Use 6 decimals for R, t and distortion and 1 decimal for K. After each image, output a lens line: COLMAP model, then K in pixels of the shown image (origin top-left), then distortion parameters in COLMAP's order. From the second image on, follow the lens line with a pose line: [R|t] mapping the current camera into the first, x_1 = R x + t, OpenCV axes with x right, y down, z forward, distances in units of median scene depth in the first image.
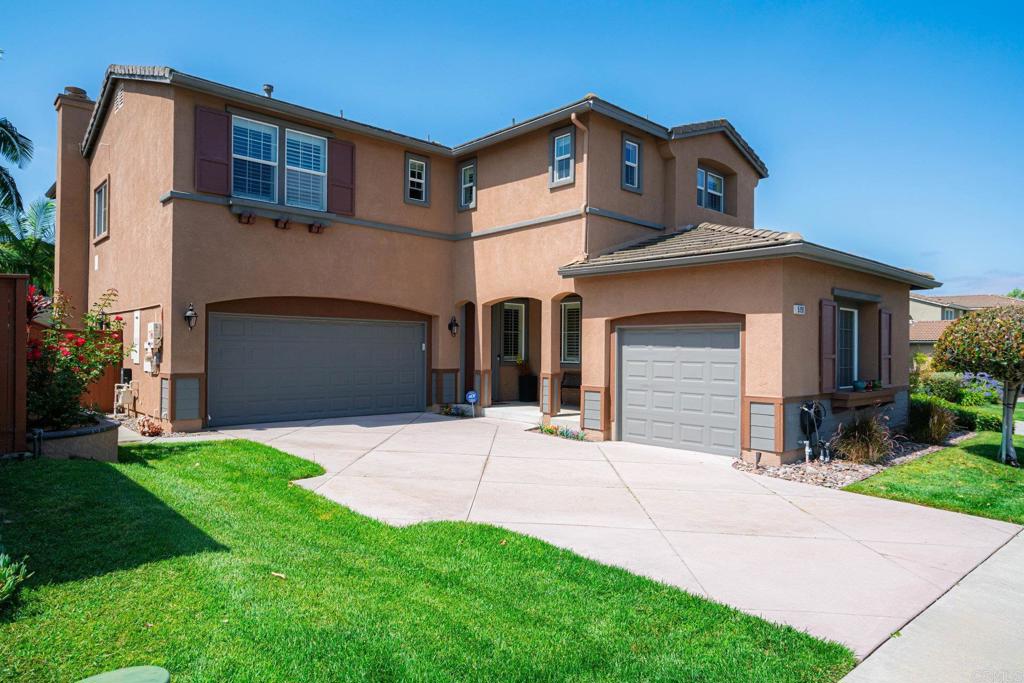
lens RADIAL K [[631.1, 0, 512.0], [0, 631.1, 341.5], [0, 0, 1]] dist [0.004050, 0.002444]
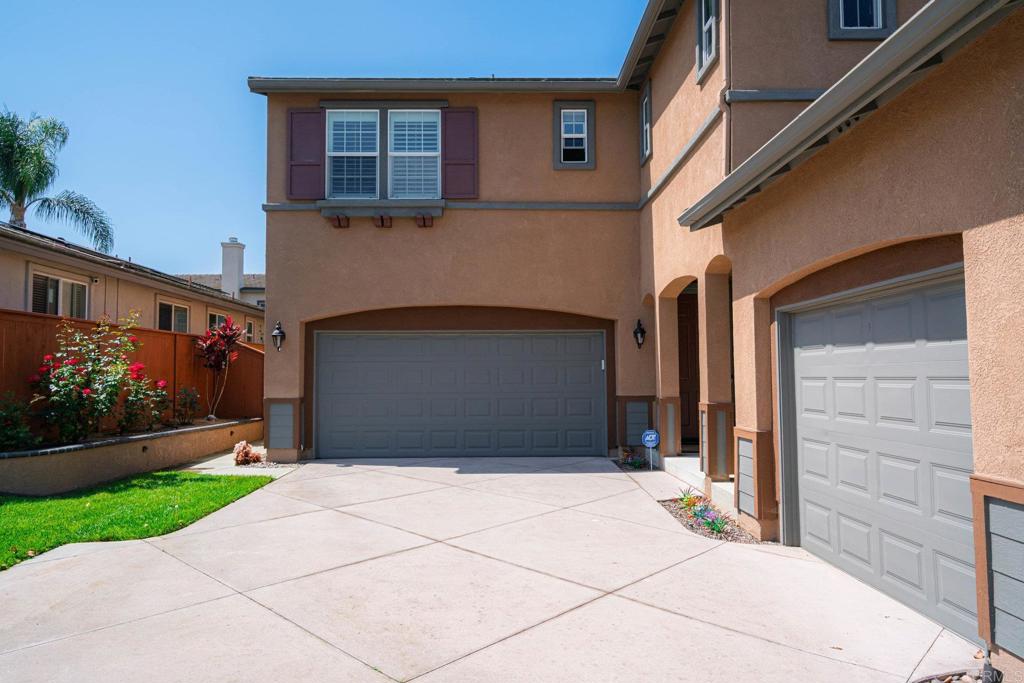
lens RADIAL K [[654.8, 0, 512.0], [0, 654.8, 341.5], [0, 0, 1]] dist [0.002241, 0.000481]
pose [[0.745806, -0.050297, -0.664262, 0.334877], [0.021746, 0.998452, -0.051186, 0.021995], [0.665808, 0.023730, 0.745746, 0.462376]]
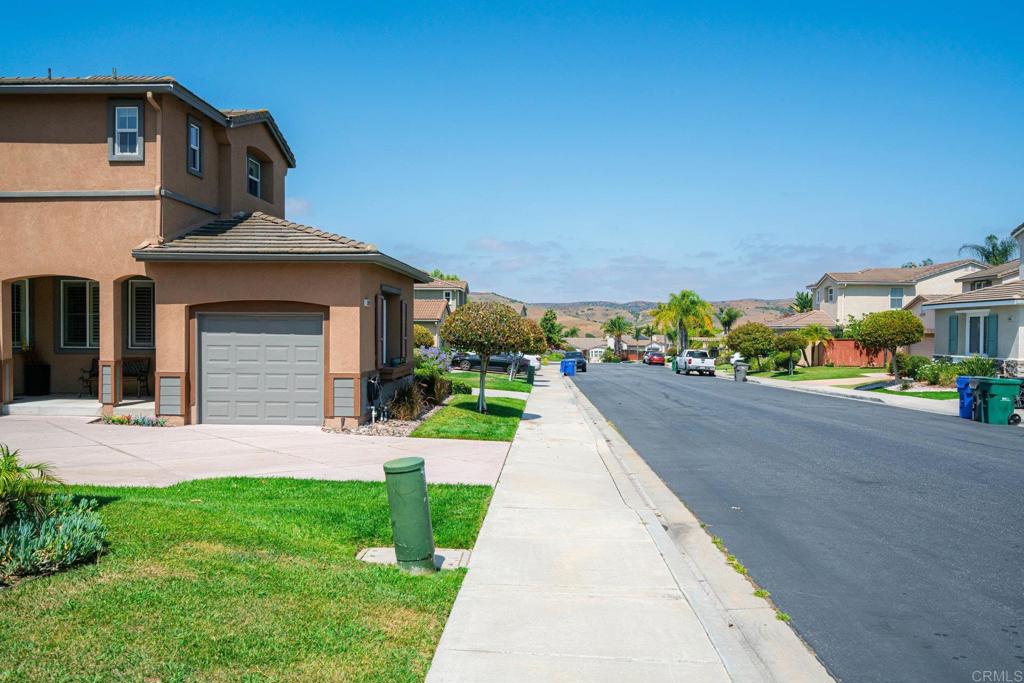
lens RADIAL K [[806.2, 0, 512.0], [0, 806.2, 341.5], [0, 0, 1]] dist [-0.003203, -0.003223]
pose [[0.706278, -0.015968, 0.707754, -0.380026], [-0.008947, 0.999464, 0.031479, -0.021412], [-0.707878, -0.028565, 0.705757, -0.269647]]
